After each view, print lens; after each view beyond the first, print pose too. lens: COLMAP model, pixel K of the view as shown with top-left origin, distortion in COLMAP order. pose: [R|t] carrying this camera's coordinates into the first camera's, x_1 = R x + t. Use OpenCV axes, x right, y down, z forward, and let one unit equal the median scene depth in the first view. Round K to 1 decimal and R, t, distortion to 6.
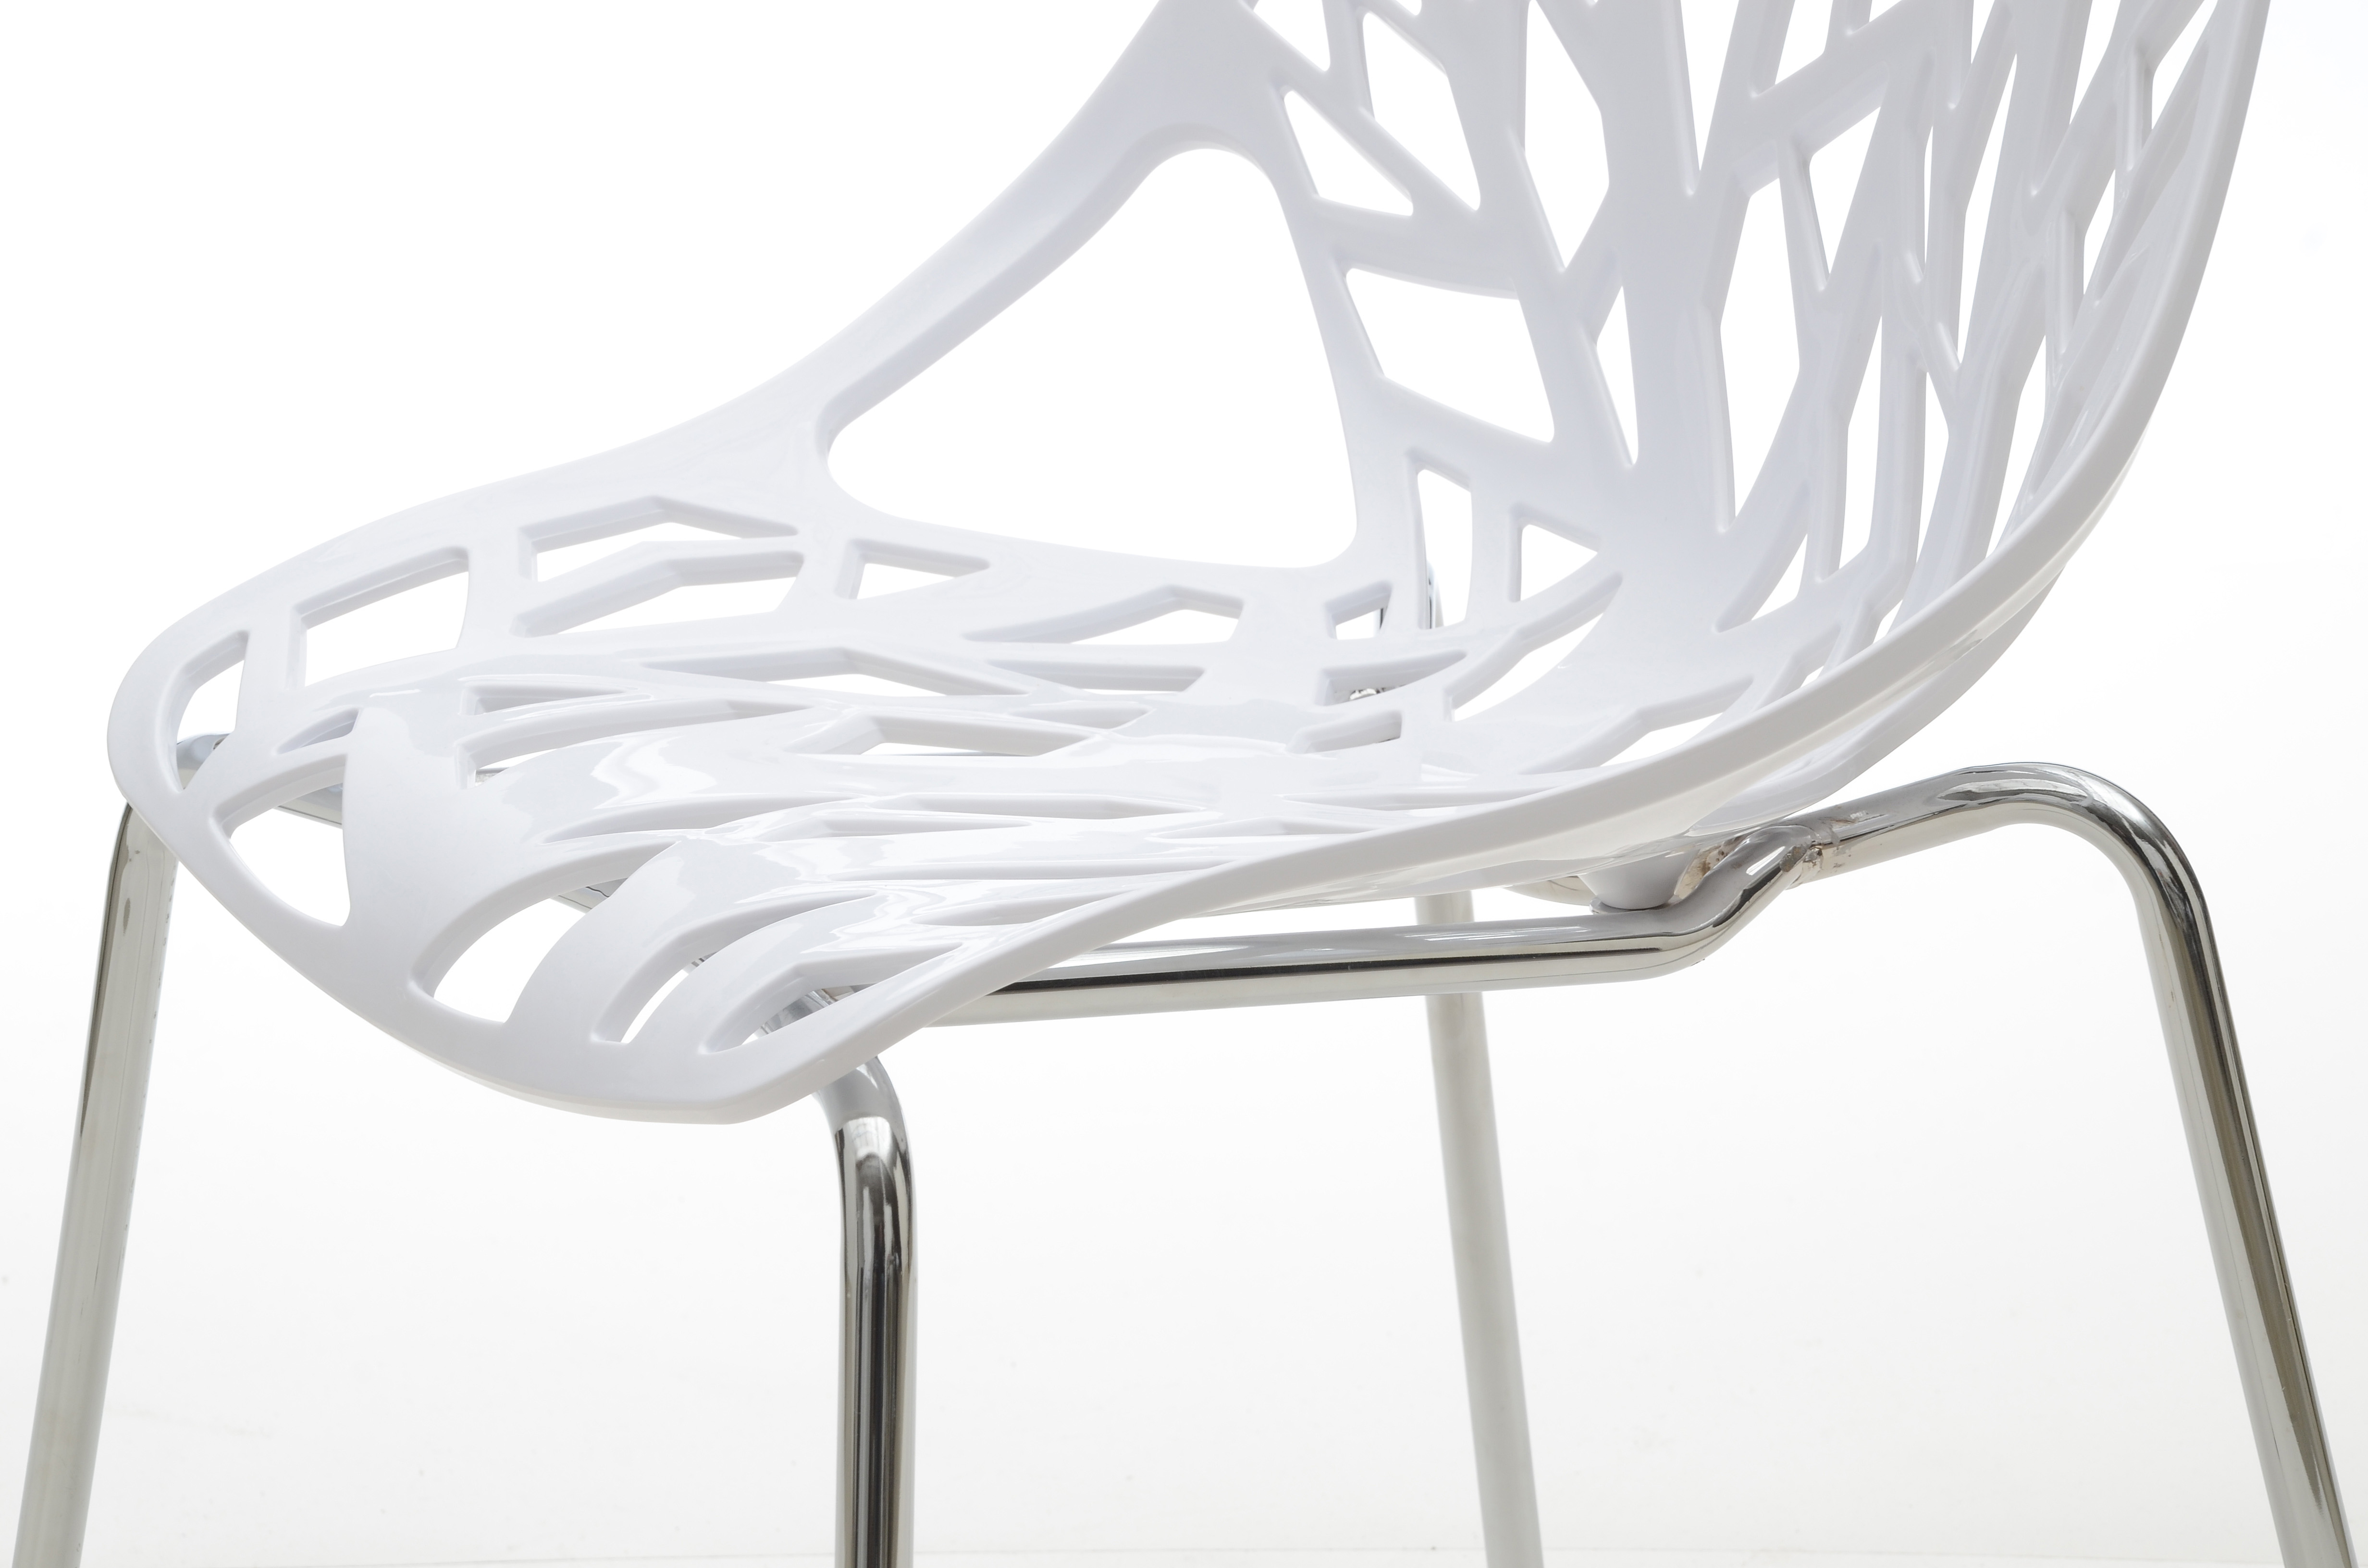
lens RADIAL K [[6466.4, 0, 1173.8], [0, 6466.4, 827.3], [0, 0, 1]] dist [0.716297, 0.399661]
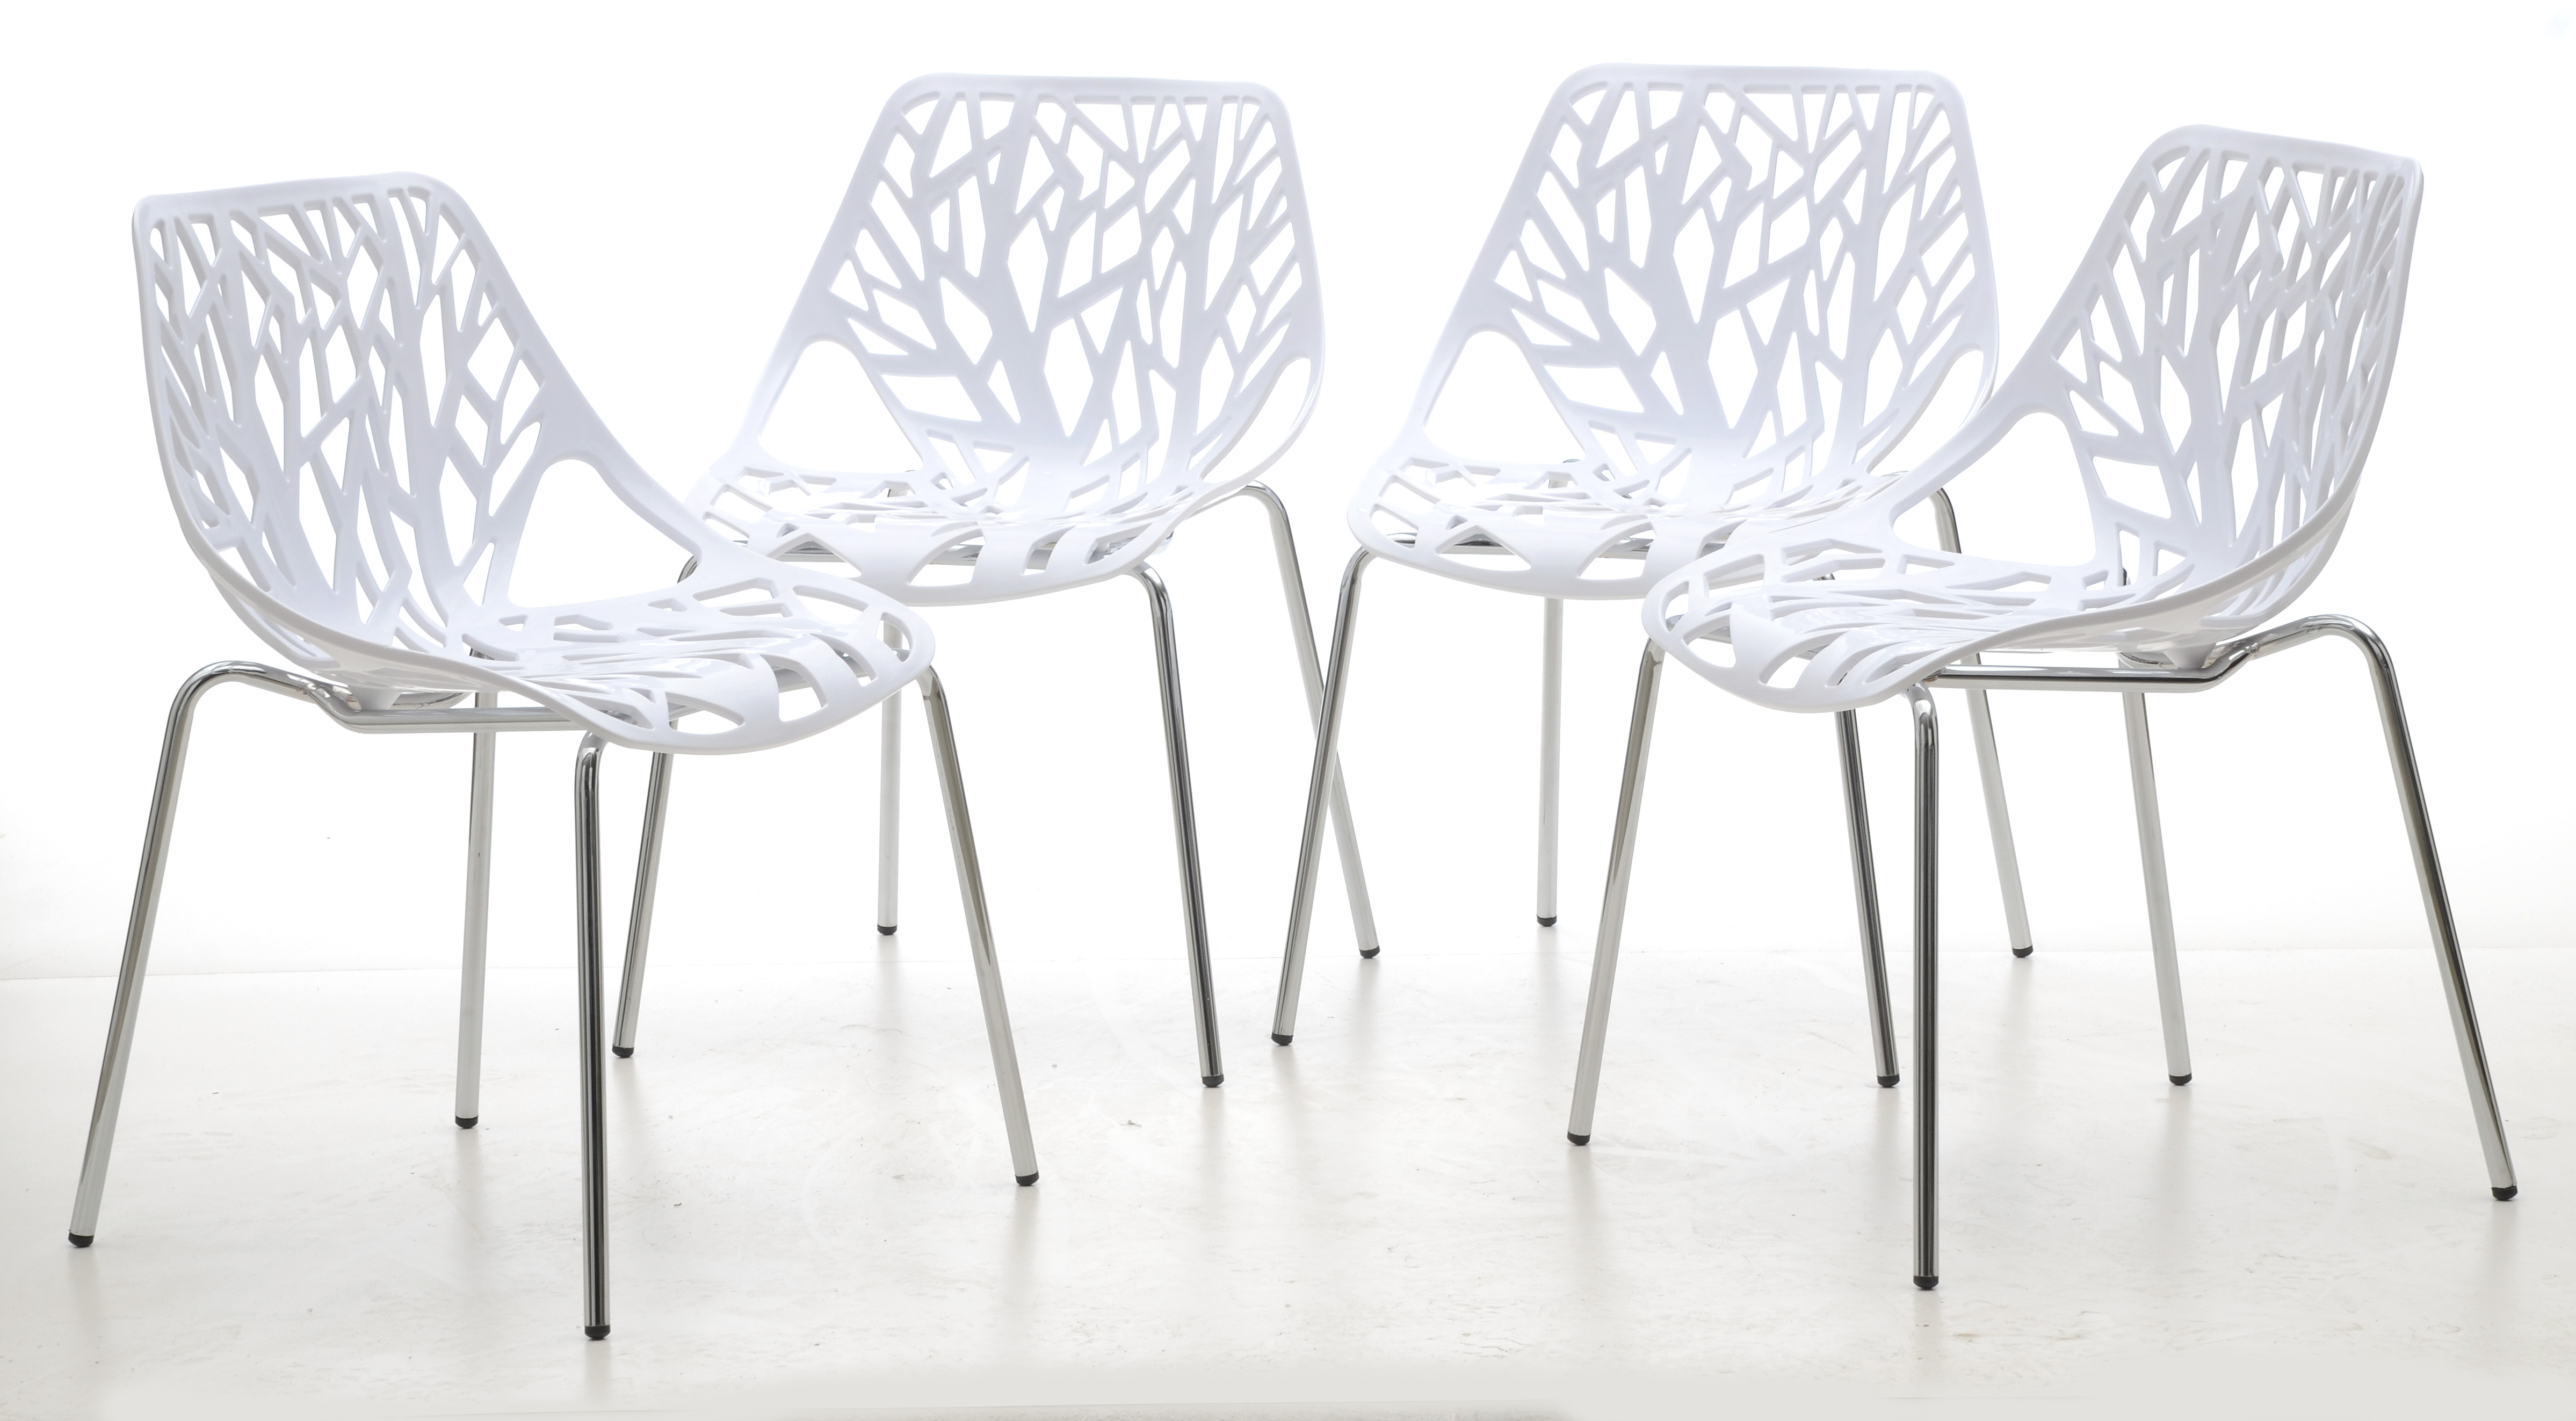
lens RADIAL K [[7471.5, 0, 1359.0], [0, 7471.5, 706.7], [0, 0, 1]] dist [0.888653, 0.427436]
pose [[0.995854, 0.005600, -0.090789, 0.008842], [-0.014806, 0.994771, -0.101050, 0.346033], [0.089749, 0.101976, 0.990730, -2.154961]]
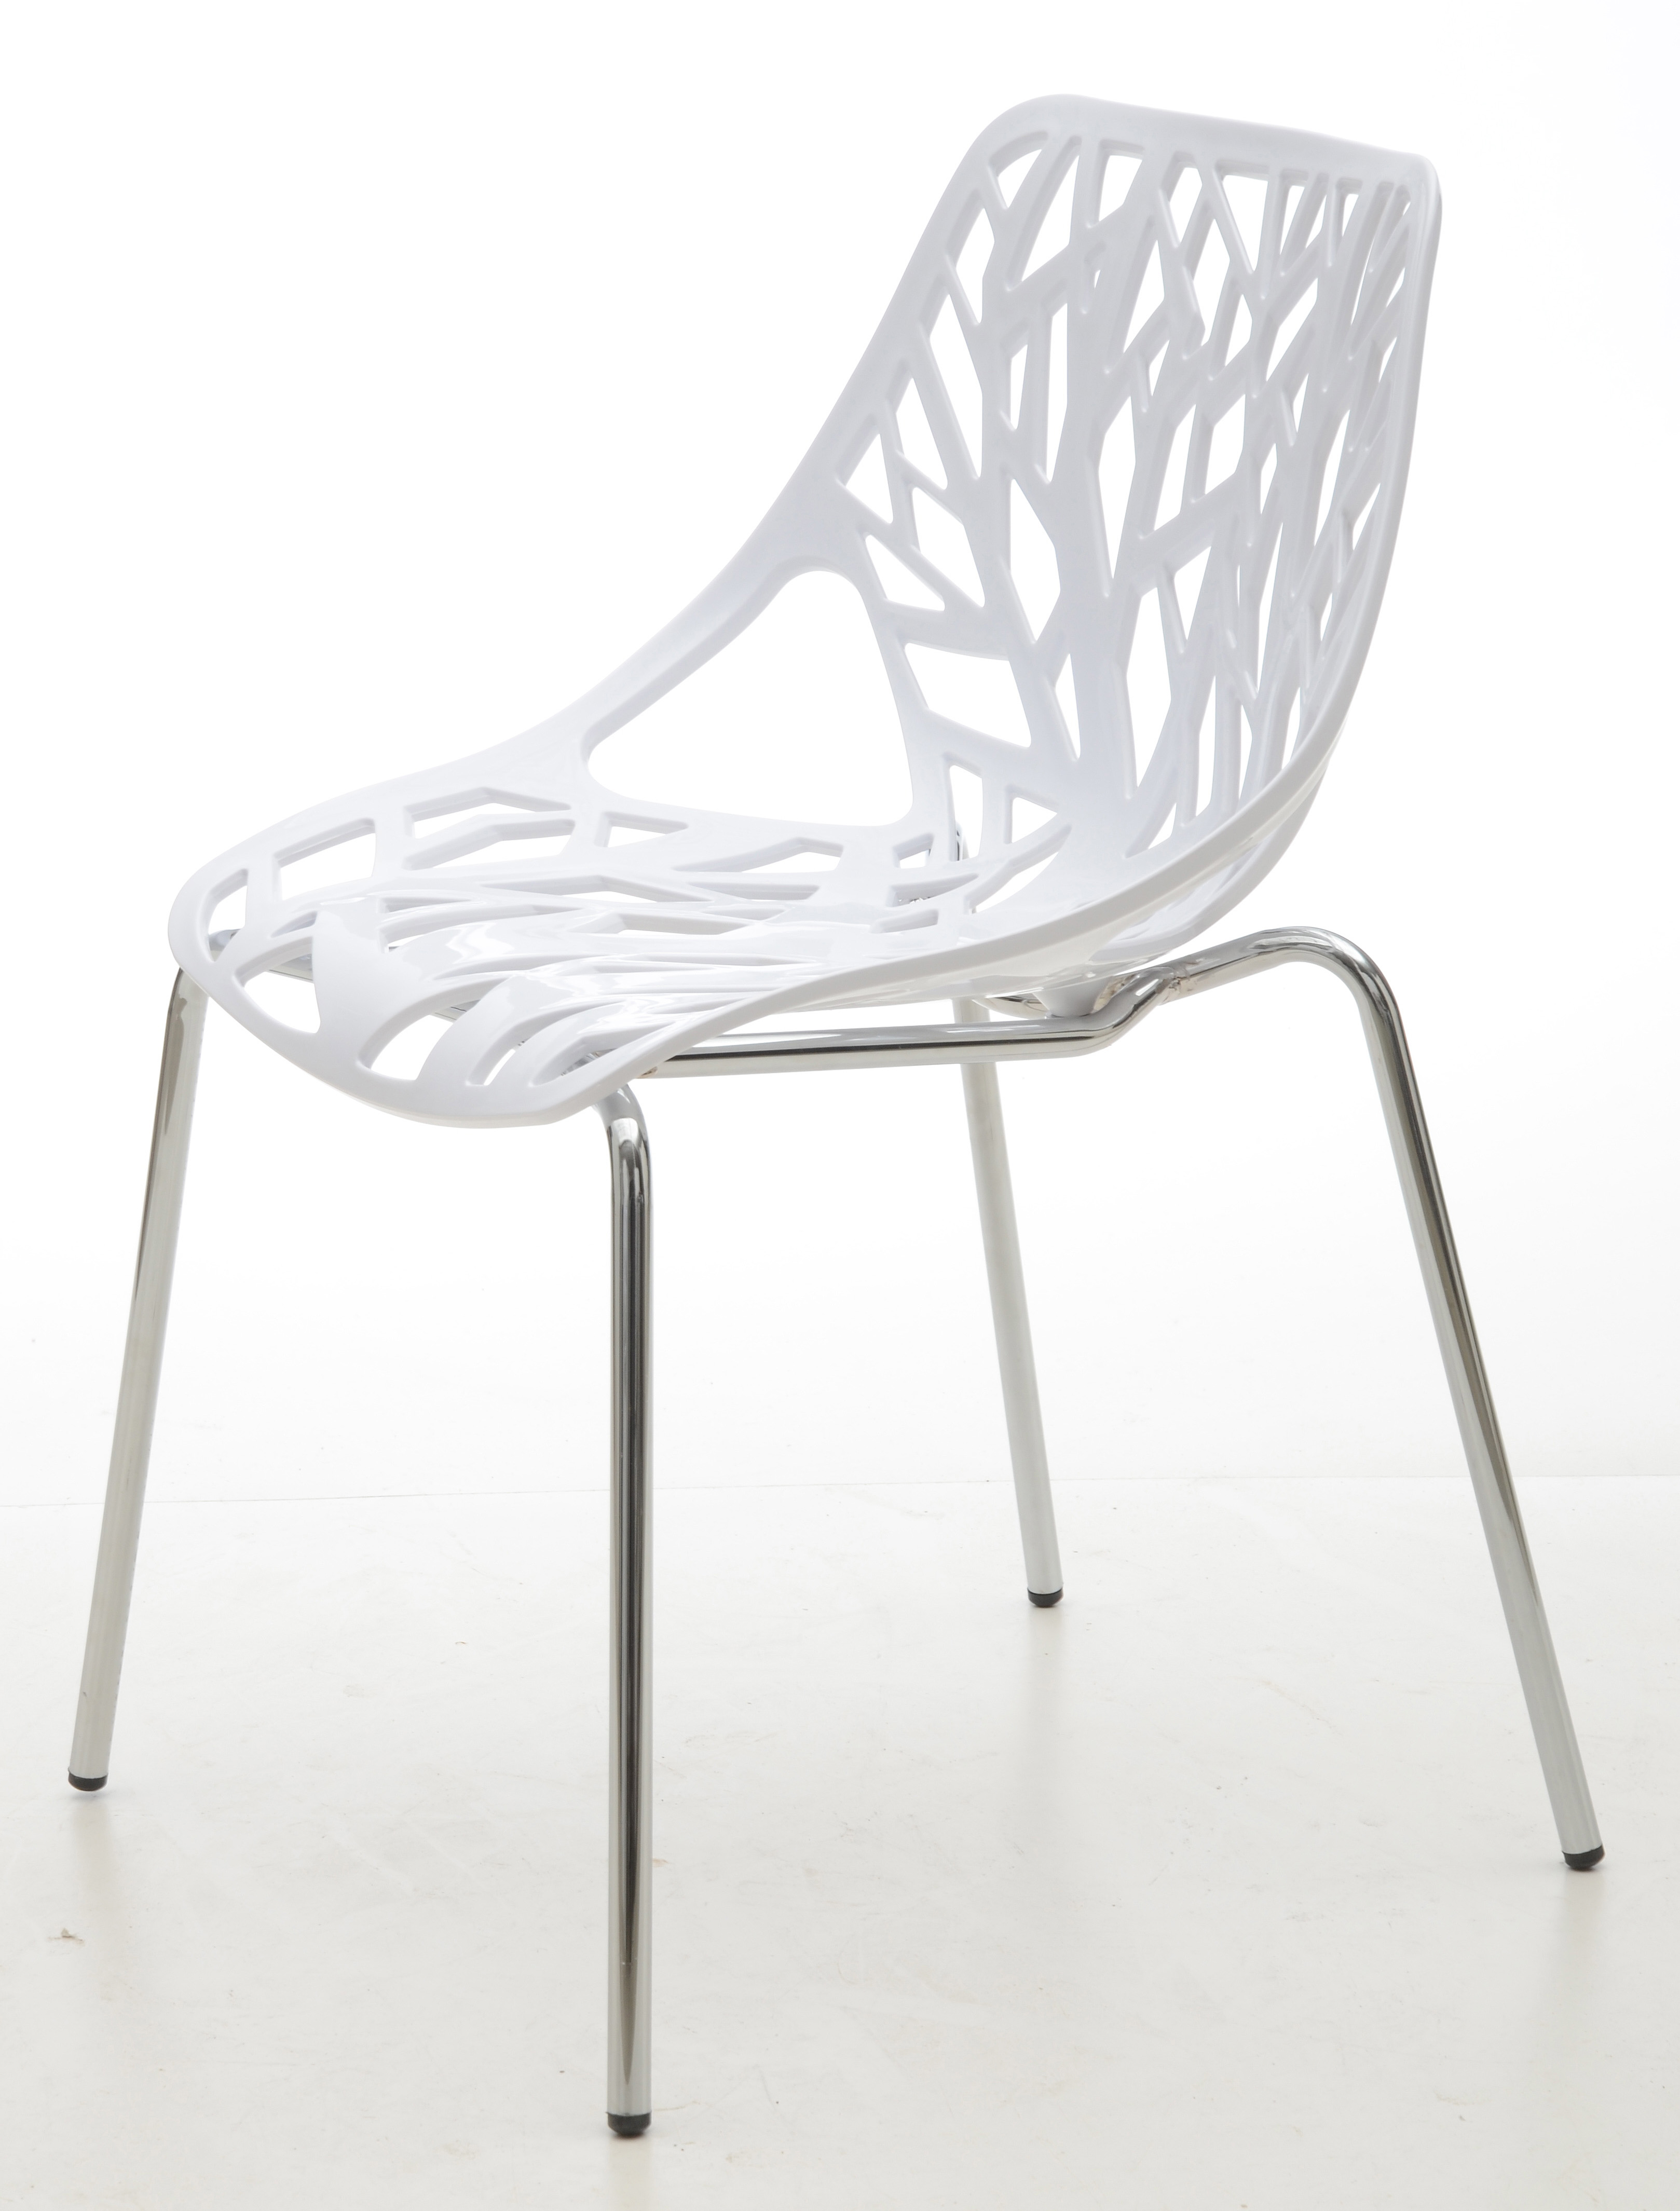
lens RADIAL K [[6518.8, 0, 840.0], [0, 6518.8, 1105.5], [0, 0, 1]] dist [0.645955, -0.474582]
pose [[0.999903, -0.013075, -0.004844, 0.017660], [0.012984, 0.999747, -0.018353, 0.063010], [0.005083, 0.018288, 0.999820, -0.671205]]
